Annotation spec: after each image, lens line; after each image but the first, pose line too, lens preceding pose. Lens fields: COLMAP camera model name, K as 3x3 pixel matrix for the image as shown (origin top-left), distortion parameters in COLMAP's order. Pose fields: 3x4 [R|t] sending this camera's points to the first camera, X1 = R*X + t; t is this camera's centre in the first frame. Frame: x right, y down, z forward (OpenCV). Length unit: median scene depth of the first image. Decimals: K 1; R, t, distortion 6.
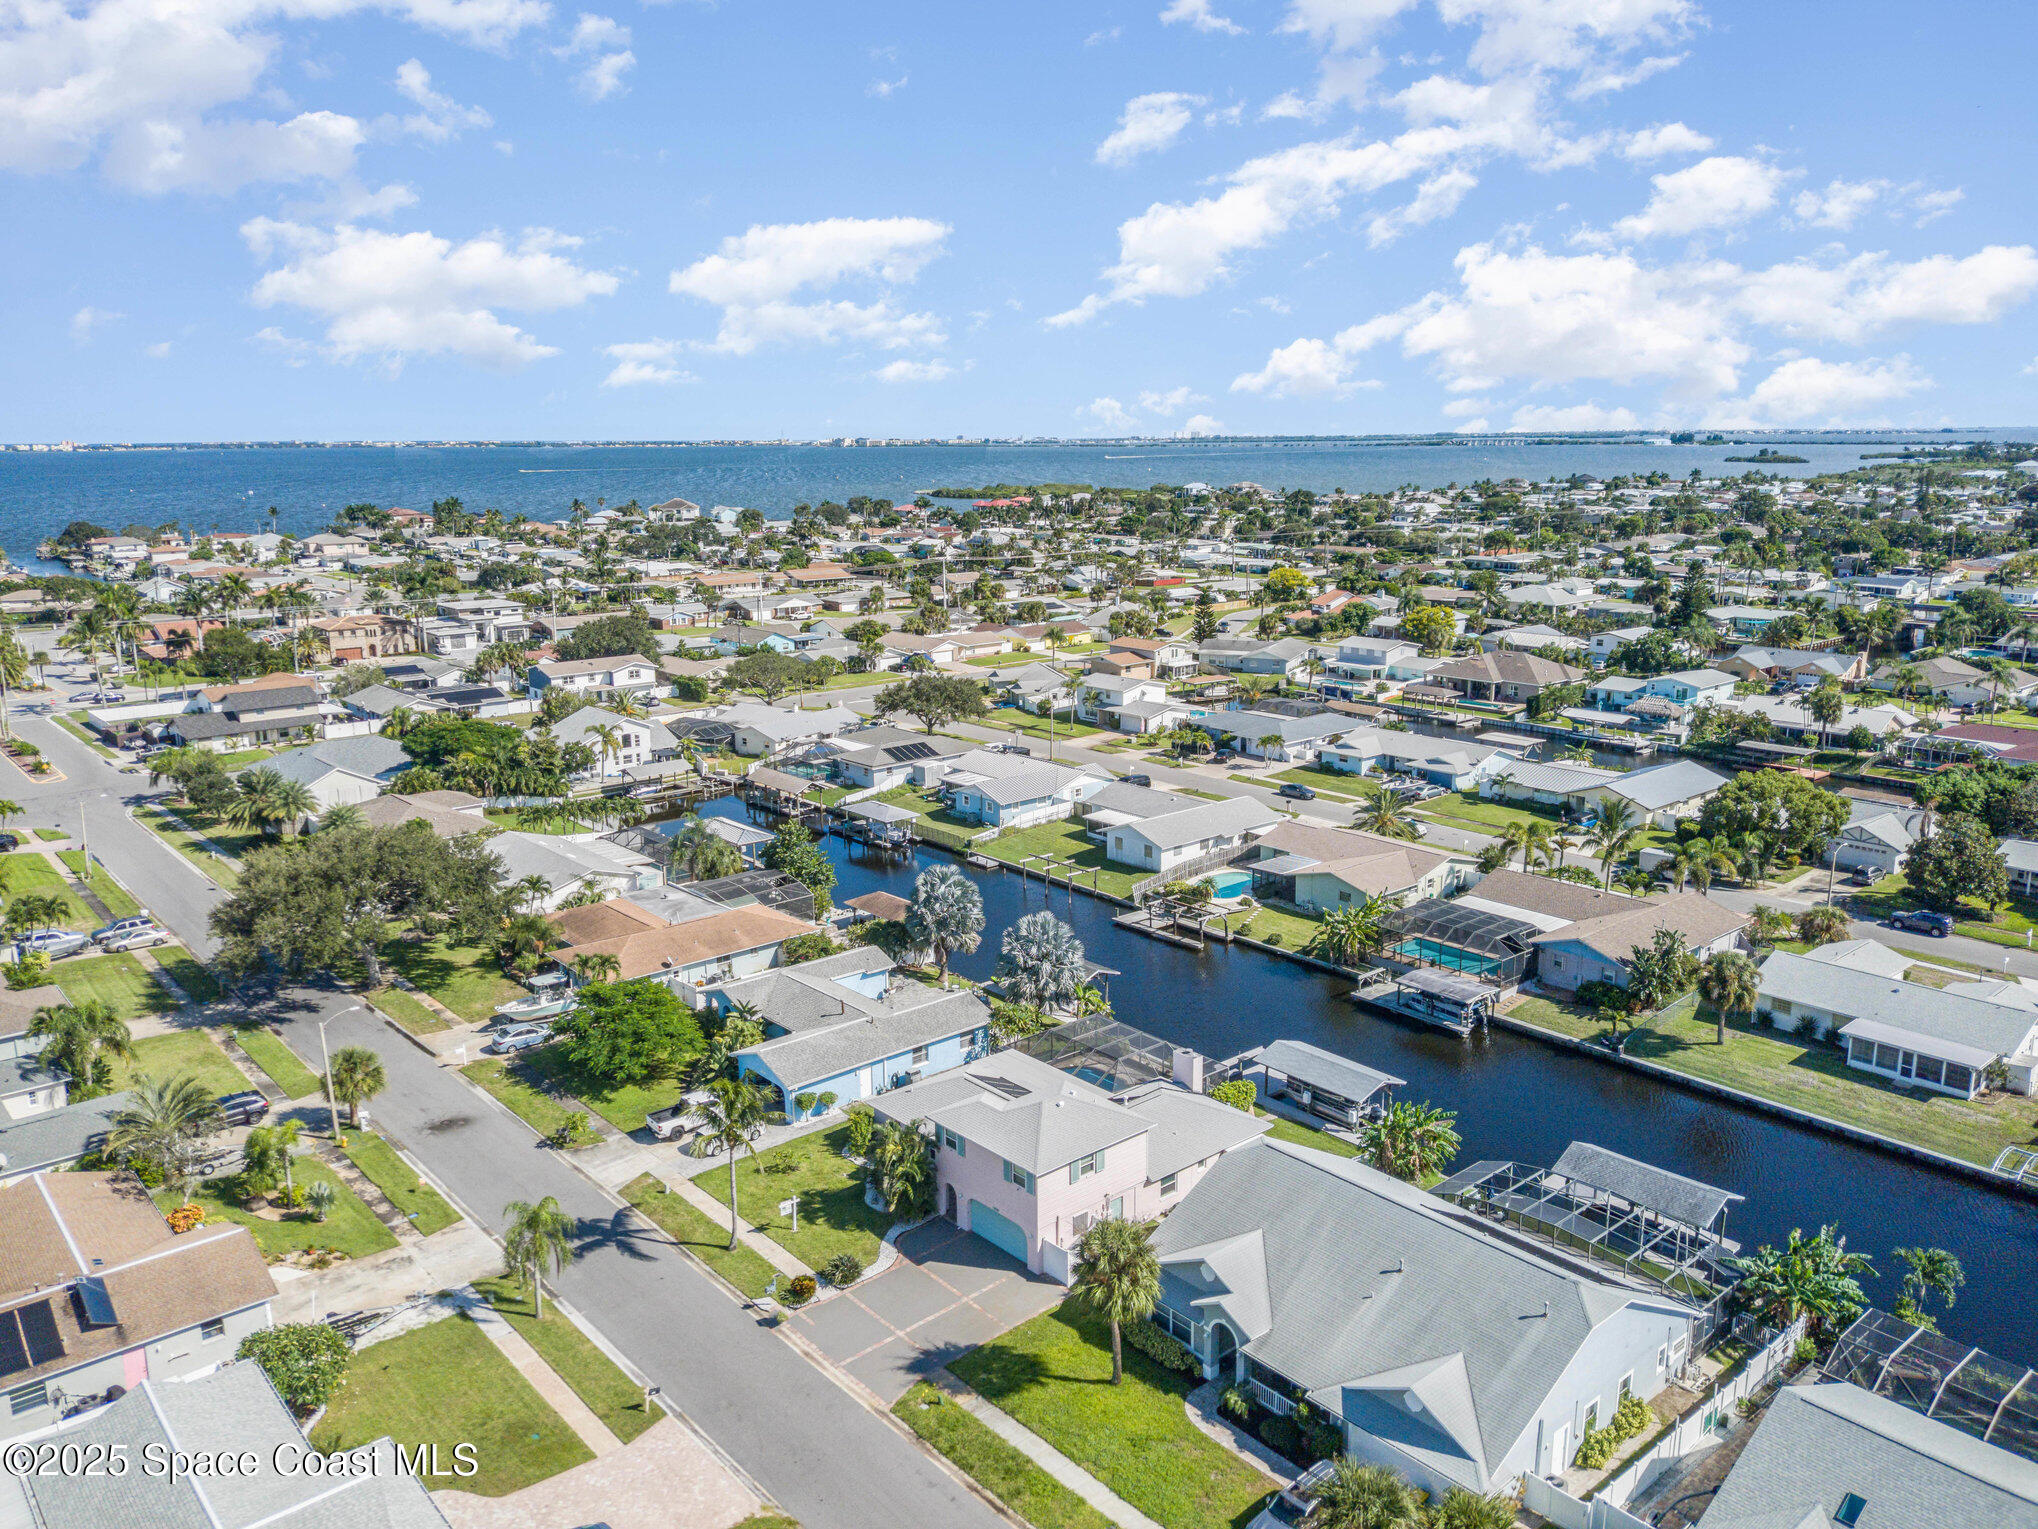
lens RADIAL K [[1506.2, 0, 1017.2], [0, 1506.2, 769.9], [0, 0, 1]] dist [0.054240, -0.021724]
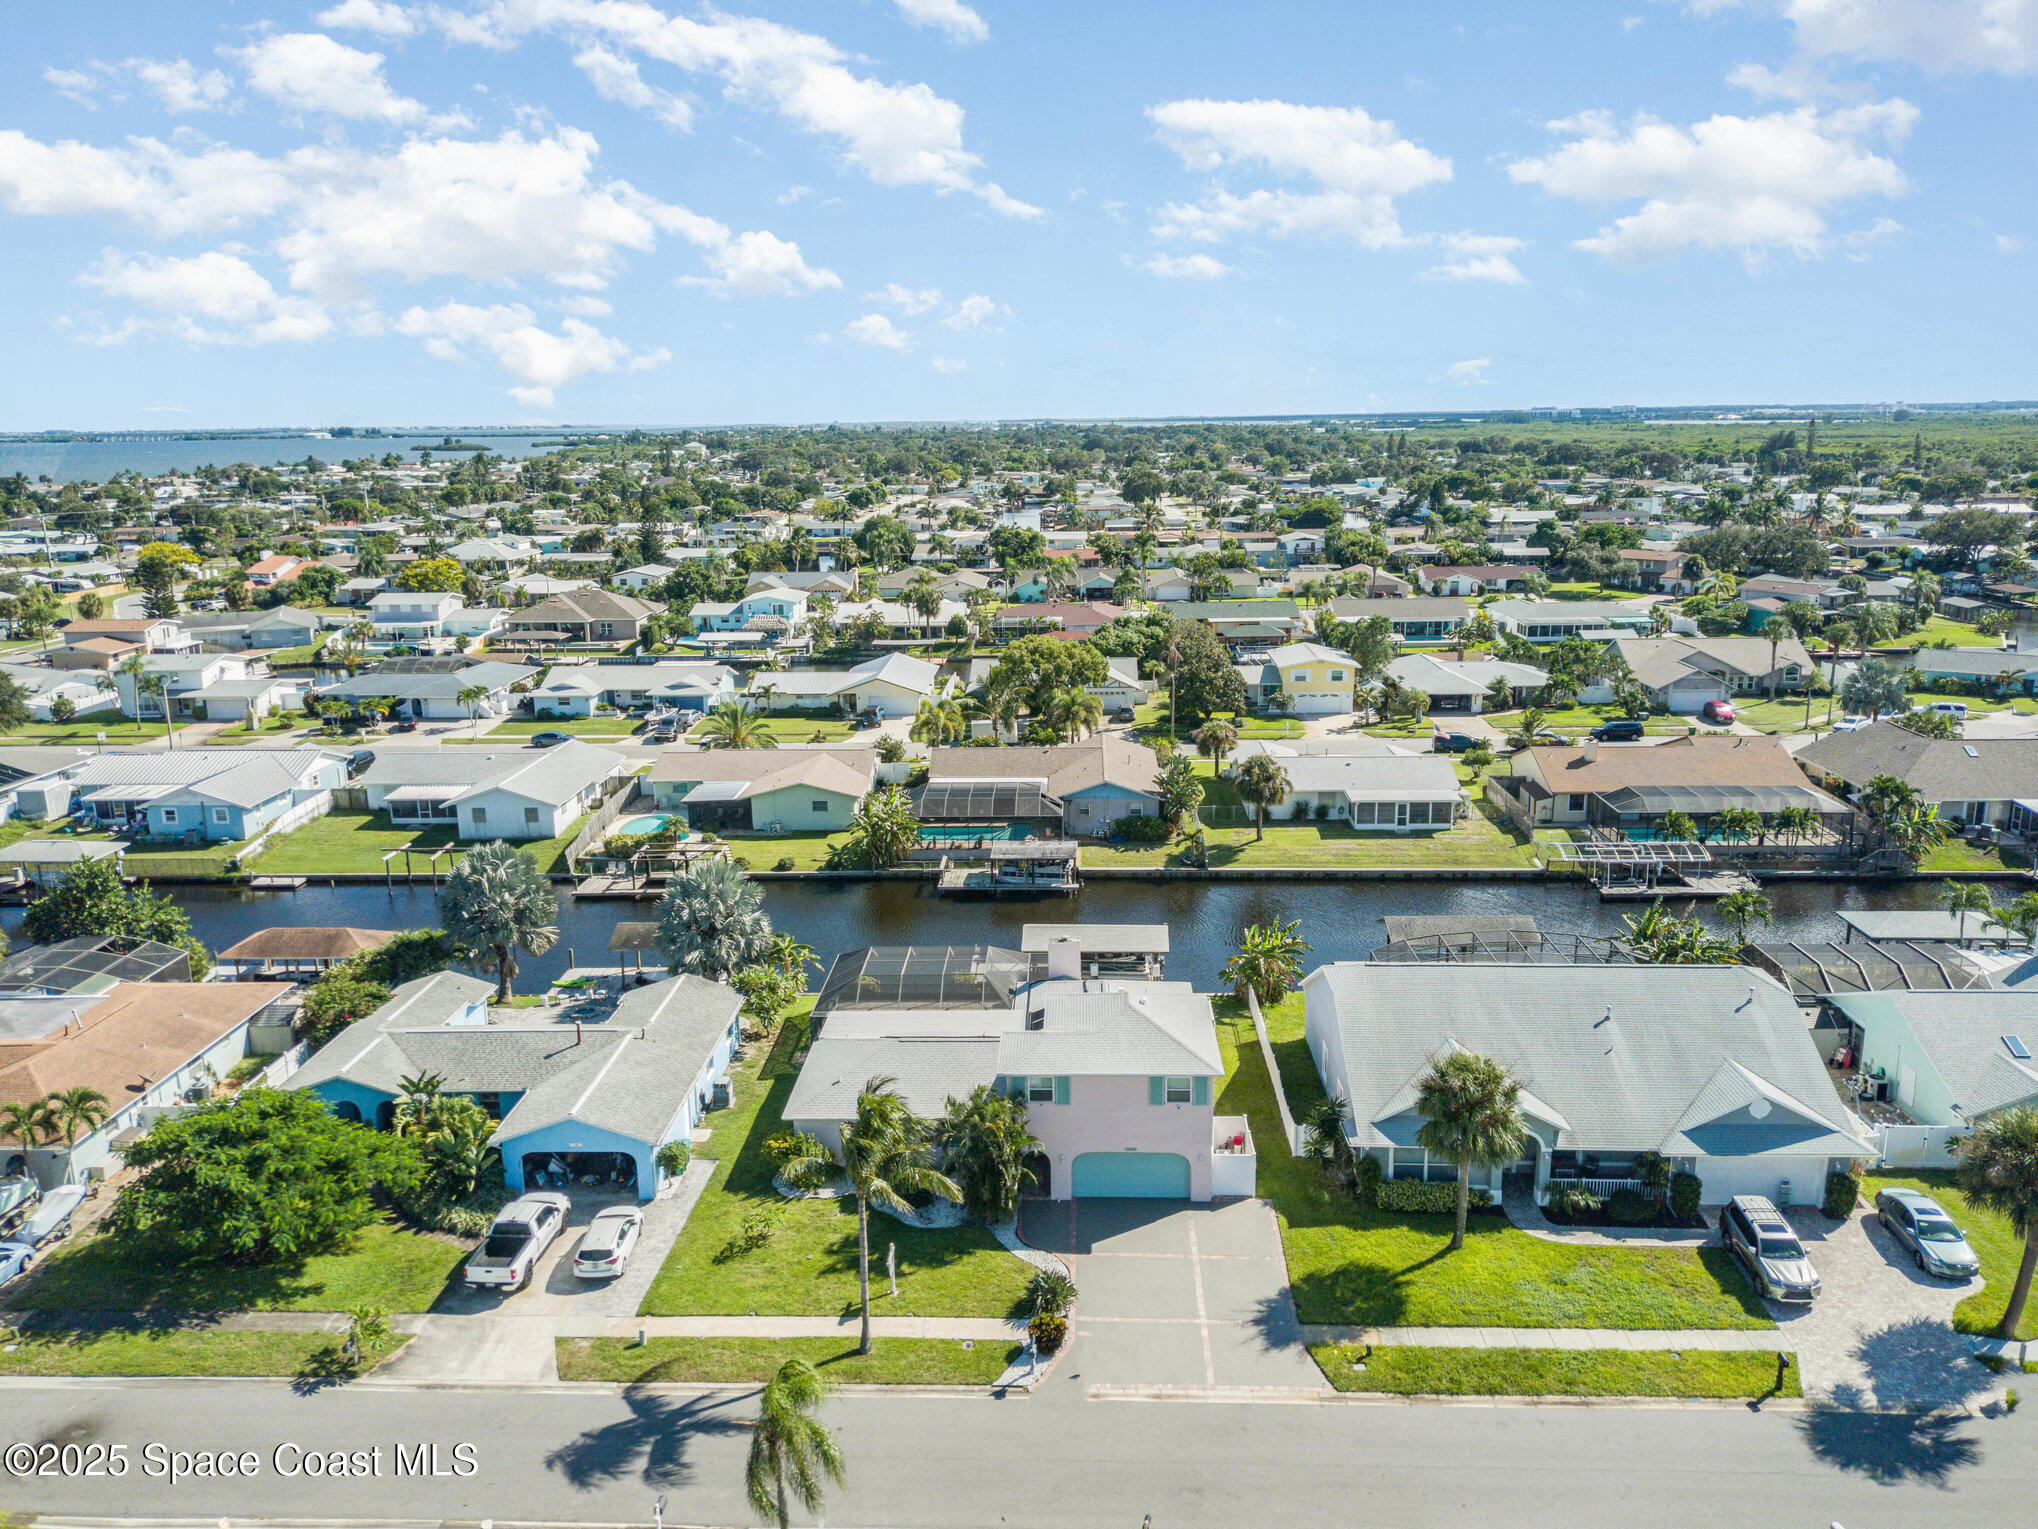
lens RADIAL K [[1506.2, 0, 1018.8], [0, 1506.2, 760.5], [0, 0, 1]] dist [0.054240, -0.021724]
pose [[0.685736, -0.162570, 0.709462, -0.425801], [0.164070, 0.984175, 0.066936, 0.019887], [-0.709117, 0.070501, 0.701557, 0.344718]]
